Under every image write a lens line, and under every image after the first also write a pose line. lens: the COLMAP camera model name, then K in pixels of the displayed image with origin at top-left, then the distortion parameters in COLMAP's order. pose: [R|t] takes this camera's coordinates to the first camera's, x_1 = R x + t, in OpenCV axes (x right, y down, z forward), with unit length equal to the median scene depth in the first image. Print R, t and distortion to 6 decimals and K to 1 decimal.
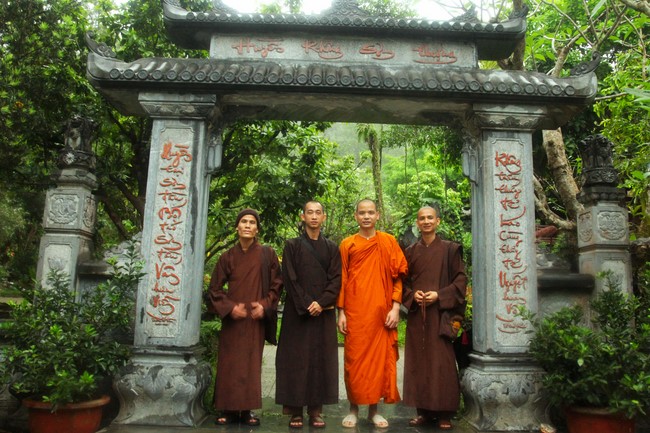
lens RADIAL K [[453.5, 0, 349.5], [0, 453.5, 177.6], [0, 0, 1]] dist [-0.036289, 0.001502]
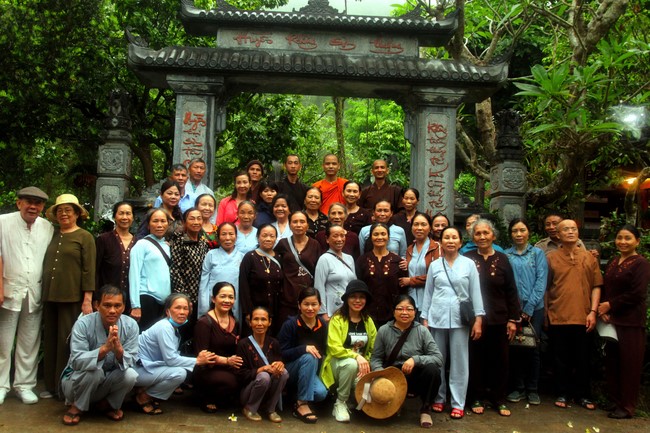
lens RADIAL K [[518.9, 0, 324.7], [0, 518.9, 215.3], [0, 0, 1]] dist [-0.073302, 0.002481]
pose [[0.999210, 0.014367, 0.037067, -0.039528], [-0.020908, 0.982962, 0.182615, -0.058316], [-0.033812, -0.183245, 0.982486, -0.558555]]
